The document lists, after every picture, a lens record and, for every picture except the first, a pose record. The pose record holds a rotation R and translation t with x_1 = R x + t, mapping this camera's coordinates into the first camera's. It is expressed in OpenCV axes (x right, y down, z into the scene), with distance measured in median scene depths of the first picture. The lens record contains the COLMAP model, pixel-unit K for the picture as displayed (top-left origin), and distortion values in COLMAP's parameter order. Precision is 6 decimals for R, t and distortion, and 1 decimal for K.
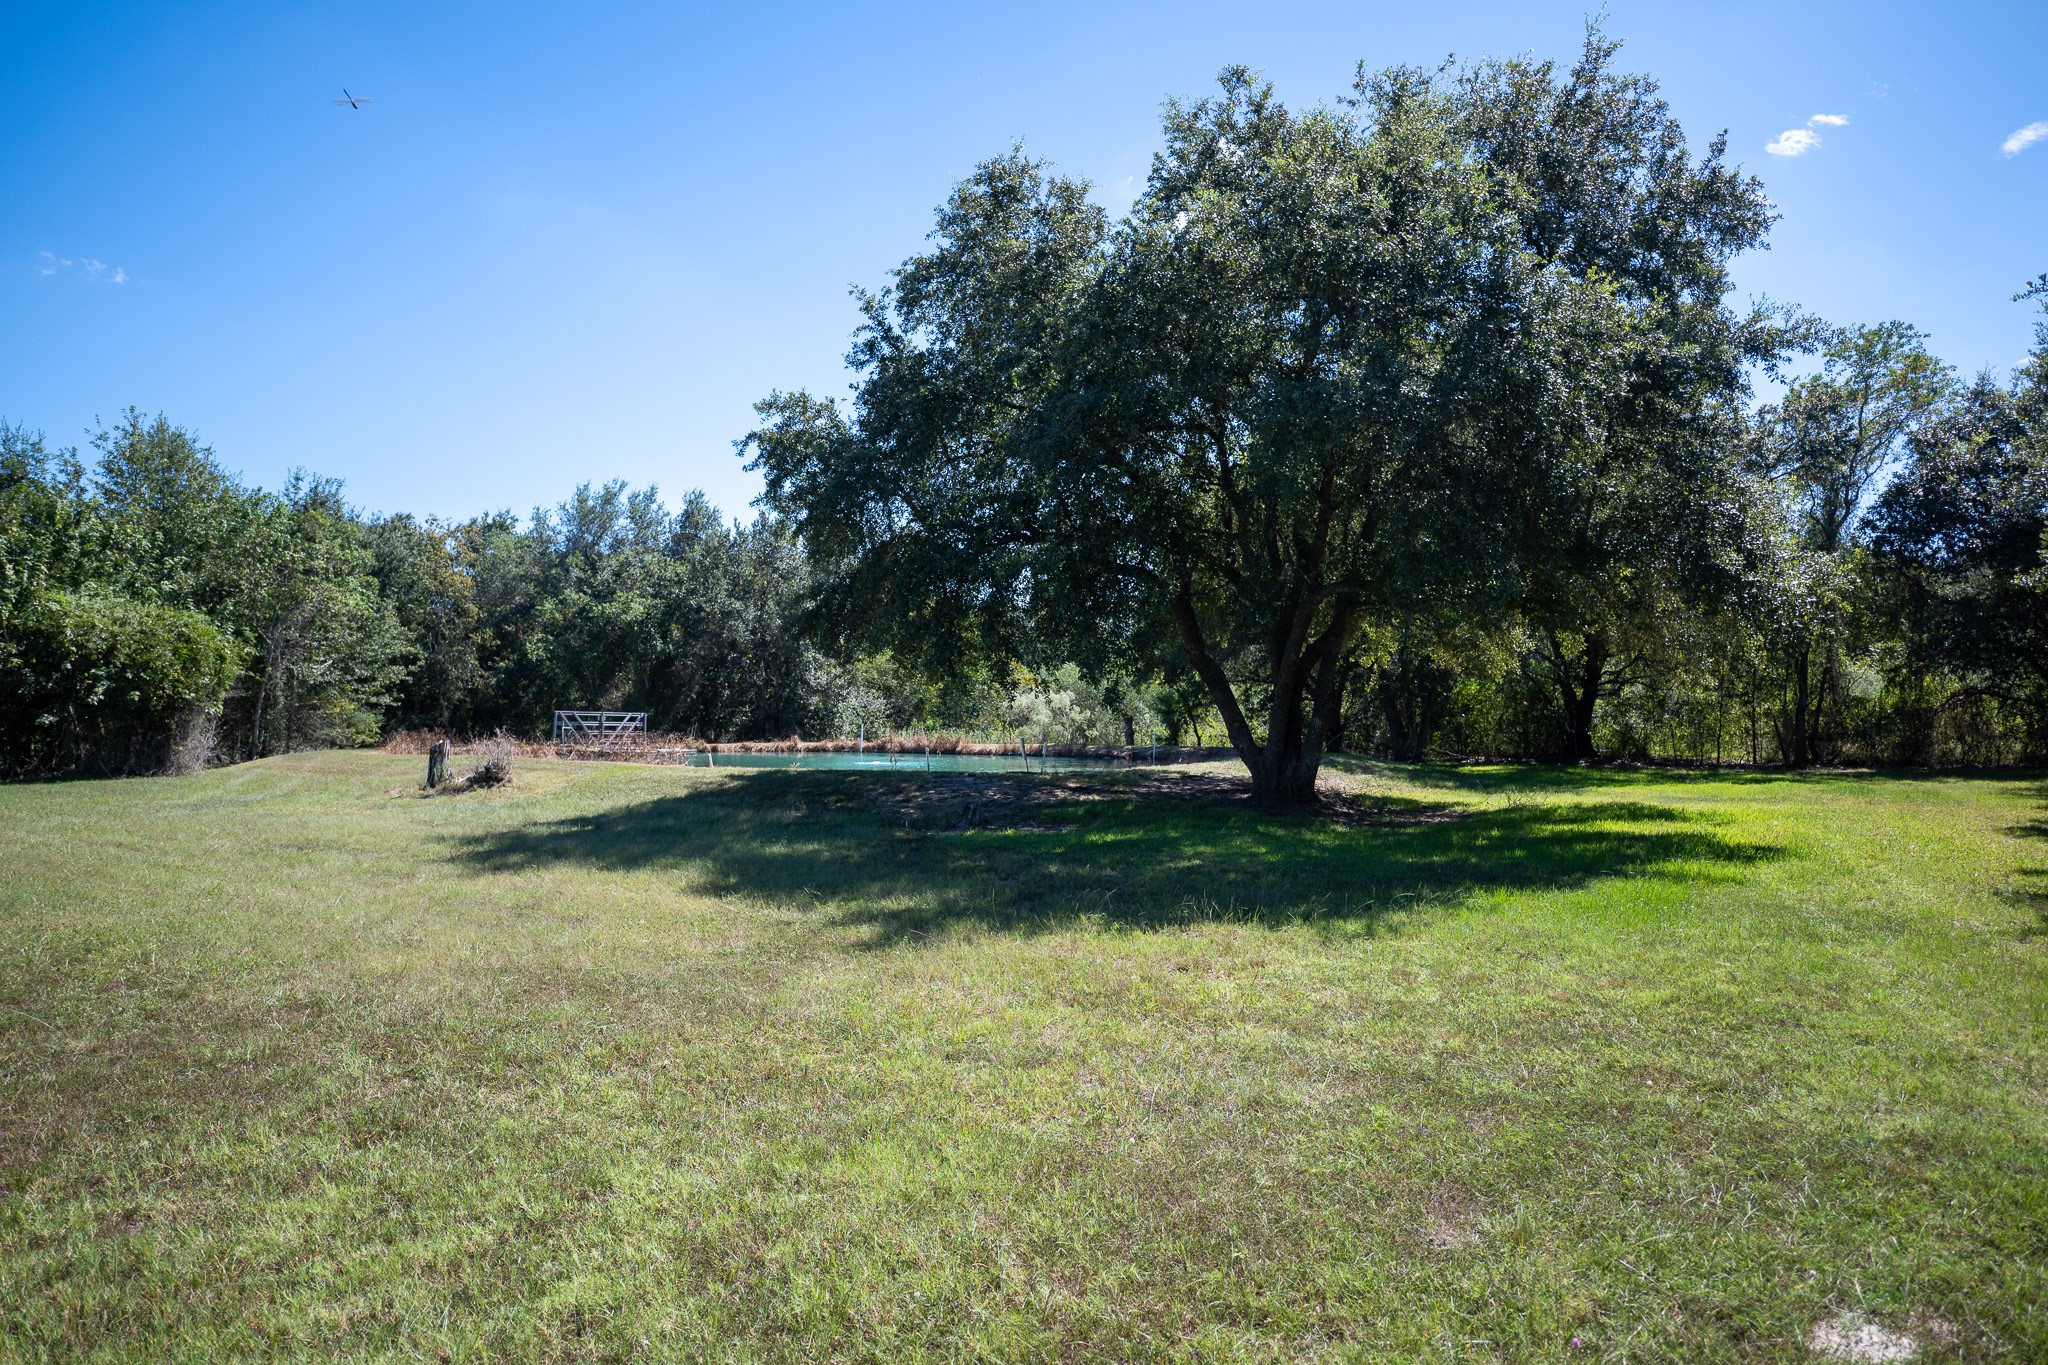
lens RADIAL K [[1223.8, 0, 1034.0], [0, 1223.8, 686.7], [0, 0, 1]] dist [-0.029171, -0.002270]
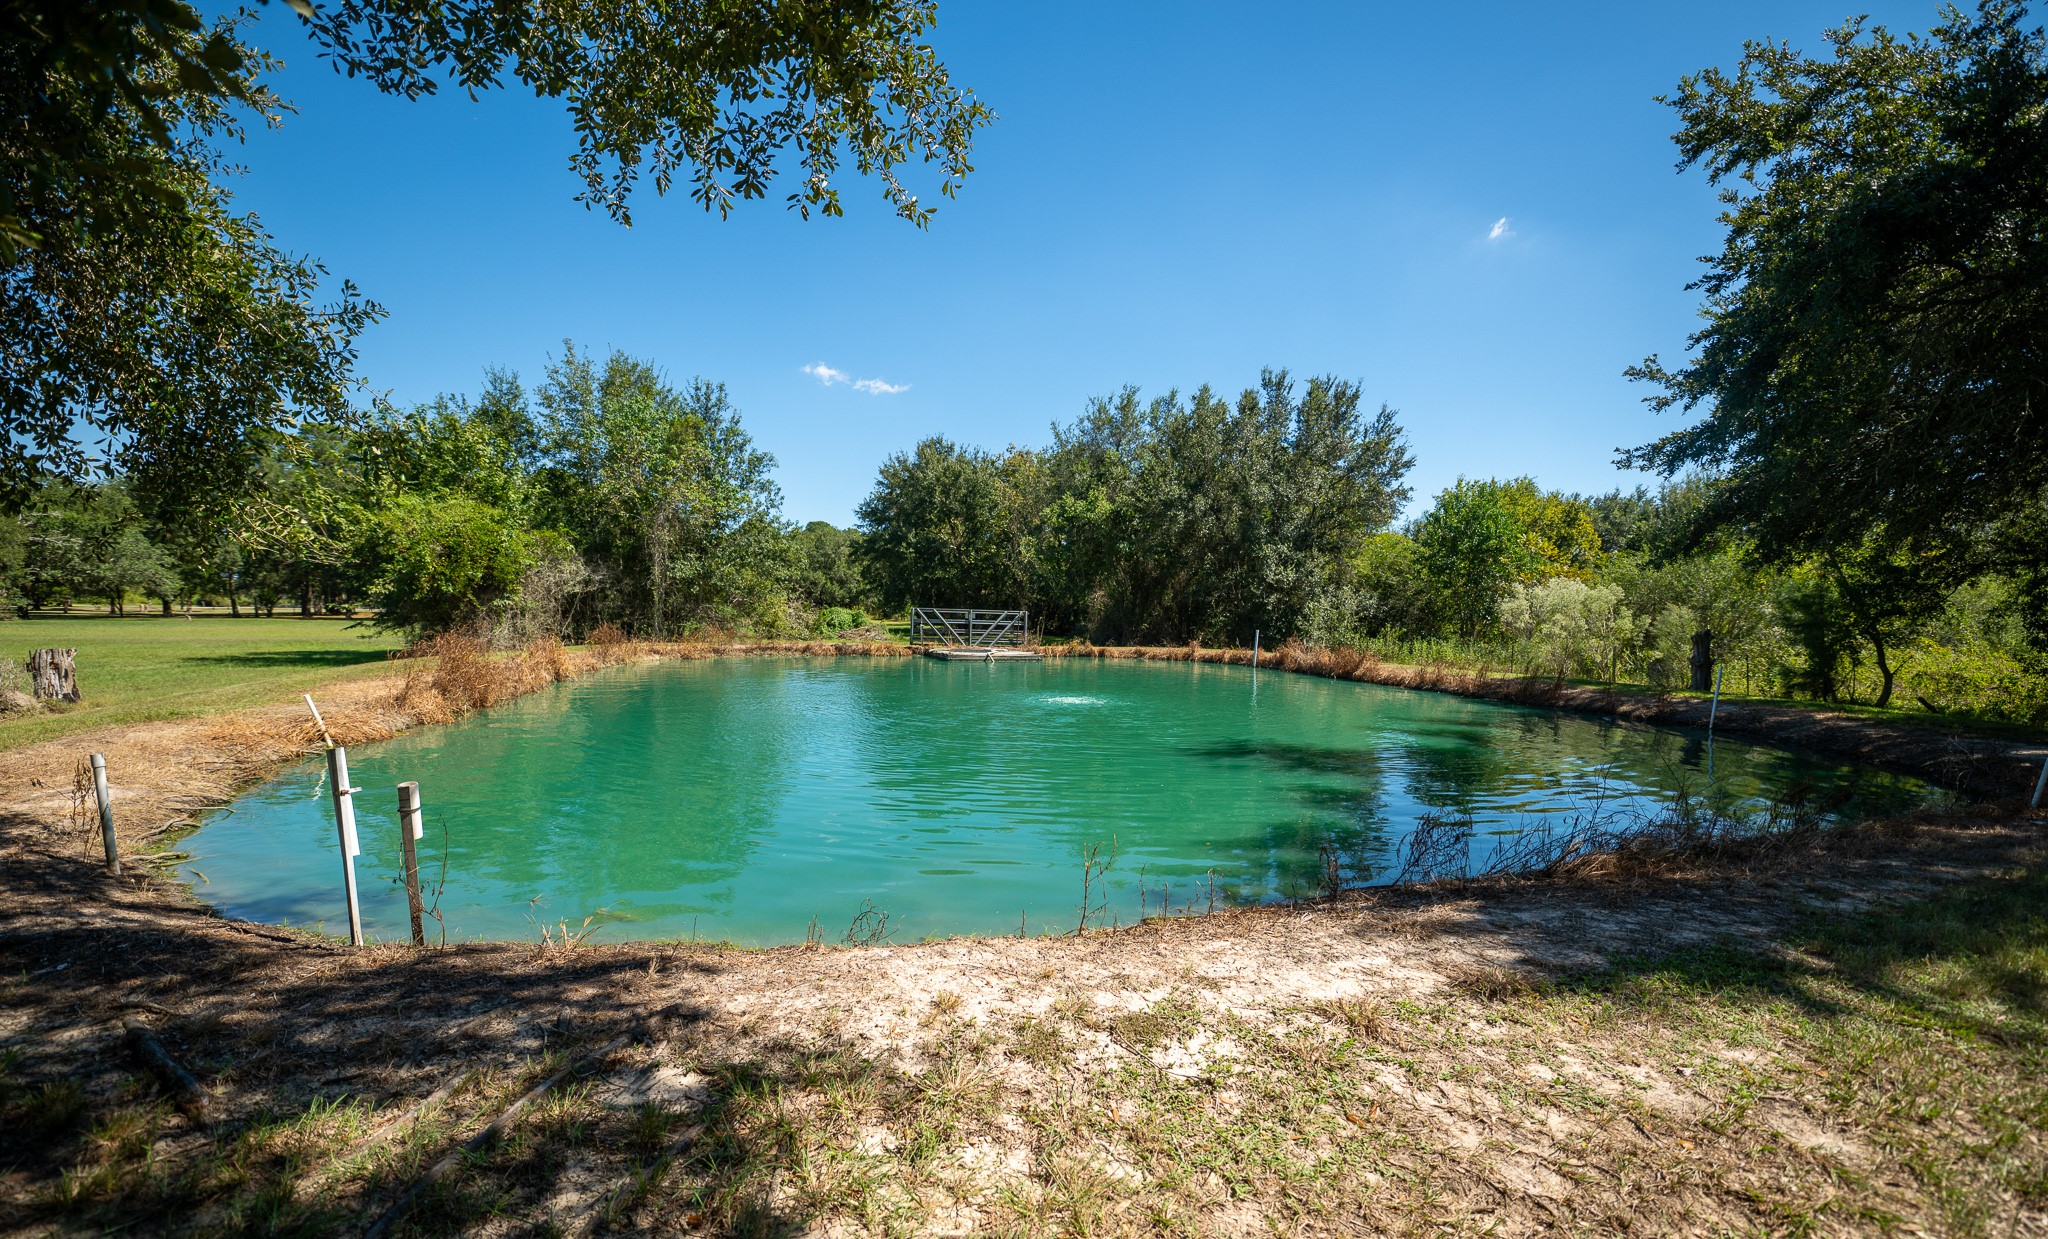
lens RADIAL K [[860.7, 0, 1013.8], [0, 860.7, 622.0], [0, 0, 1]] dist [0.003458, 0.000143]
pose [[0.745334, 0.024619, -0.666237, 0.100700], [-0.000623, 0.999343, 0.036232, 0.006050], [0.666691, -0.026590, 0.744860, 0.485339]]
